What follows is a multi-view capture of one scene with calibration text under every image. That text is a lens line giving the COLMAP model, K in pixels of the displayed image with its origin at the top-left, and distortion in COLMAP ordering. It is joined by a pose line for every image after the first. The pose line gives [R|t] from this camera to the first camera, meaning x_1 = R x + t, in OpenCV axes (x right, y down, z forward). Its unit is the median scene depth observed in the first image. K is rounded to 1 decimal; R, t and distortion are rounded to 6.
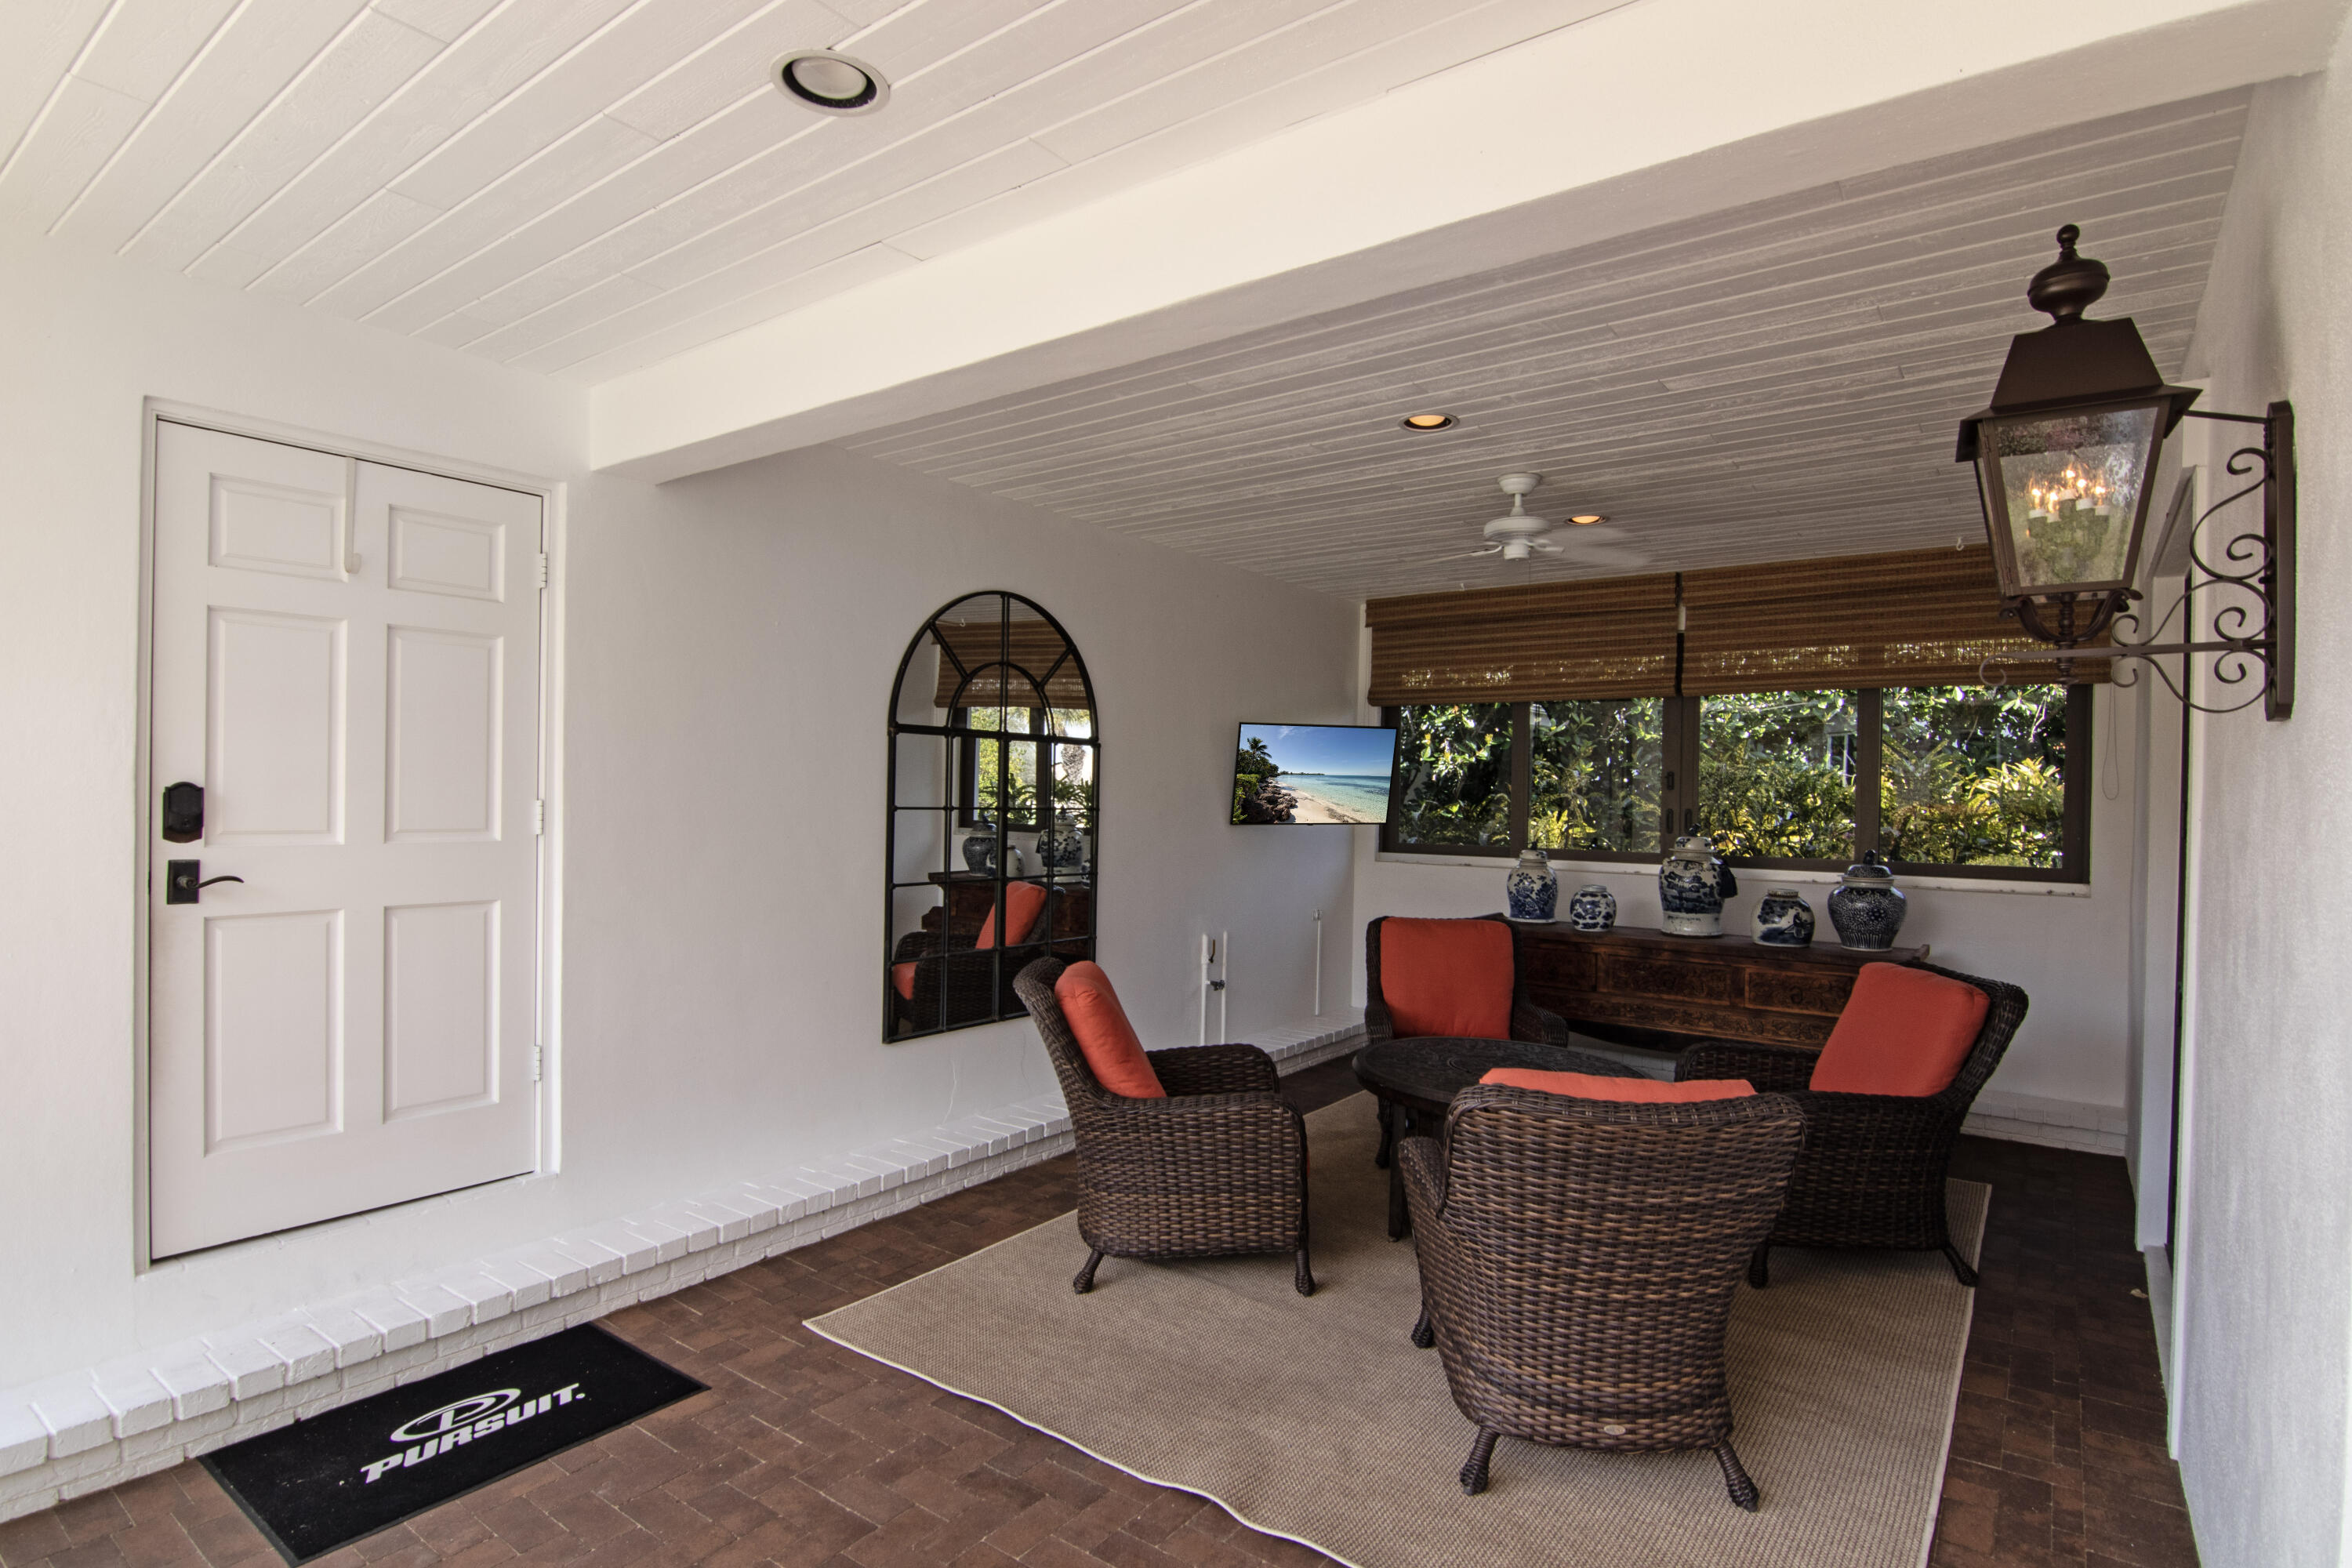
lens RADIAL K [[1189.8, 0, 1198.1], [0, 1189.8, 800.0], [0, 0, 1]] dist [-0.016421, -0.008862]
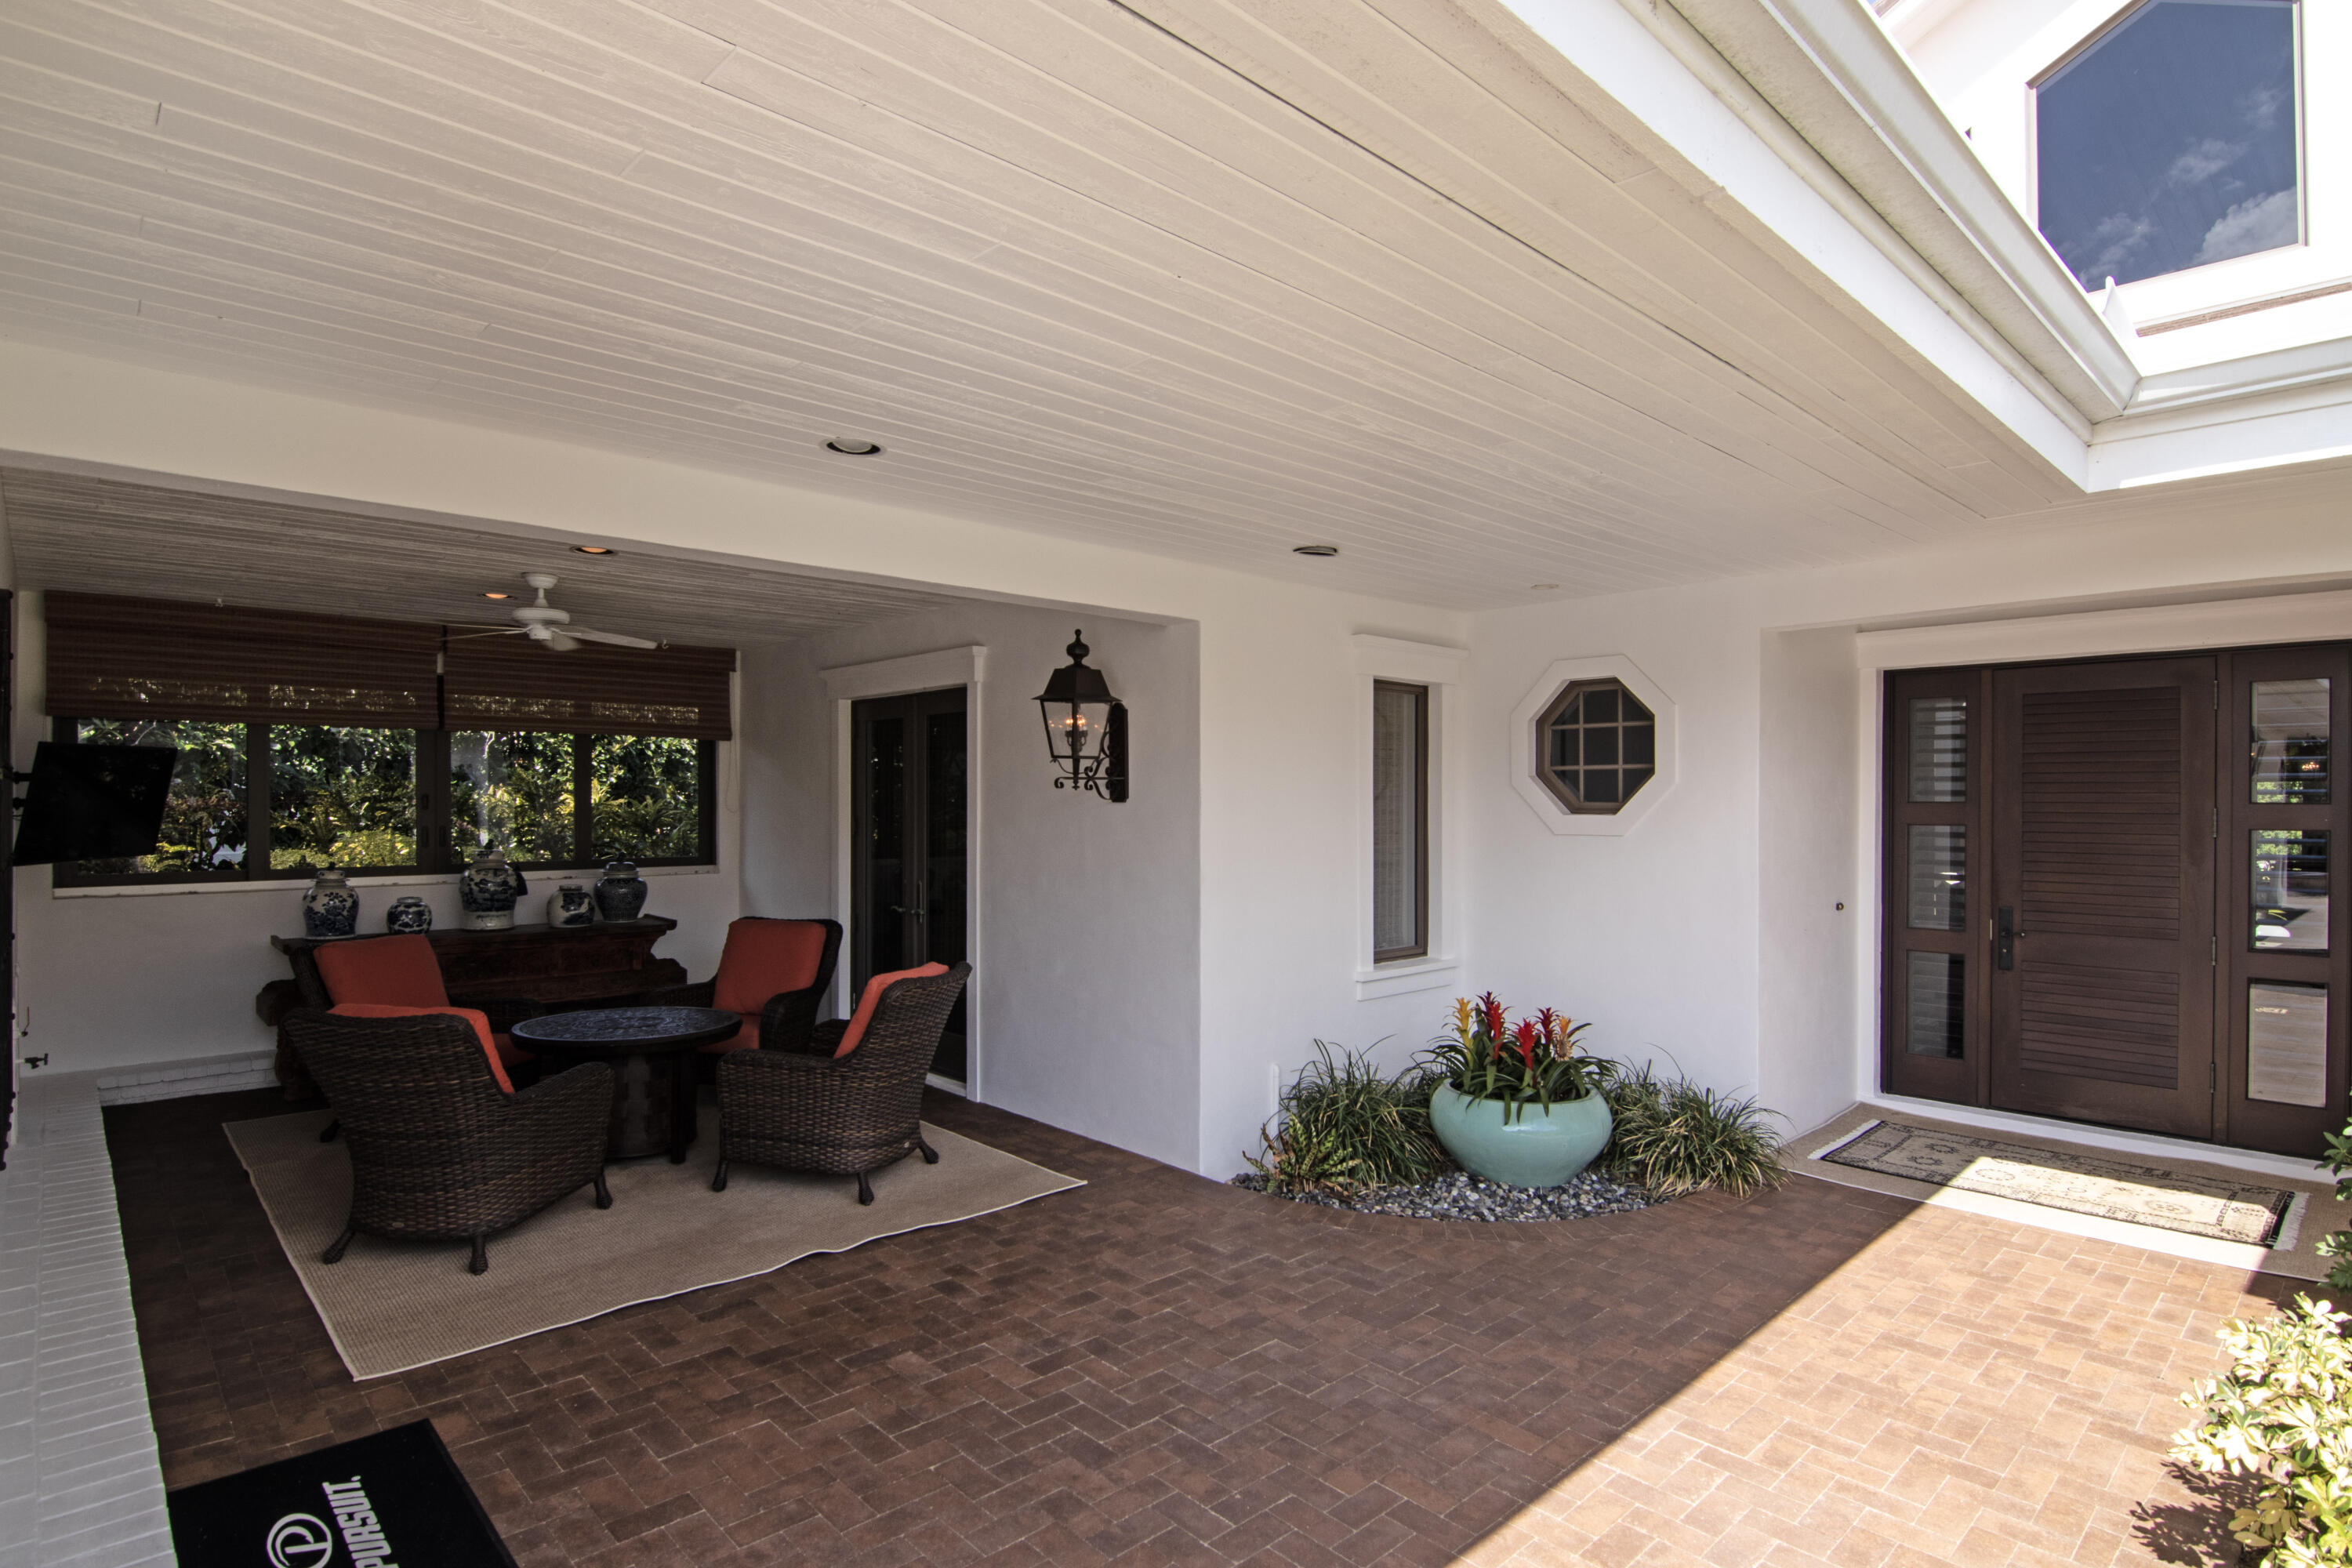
lens RADIAL K [[1189.8, 0, 1198.1], [0, 1189.8, 800.0], [0, 0, 1]] dist [-0.016421, -0.008862]
pose [[0.178044, -0.018108, 0.983856, -0.864063], [0.003484, 0.999836, 0.017772, -0.051708], [-0.984016, 0.000263, 0.178078, 0.079792]]
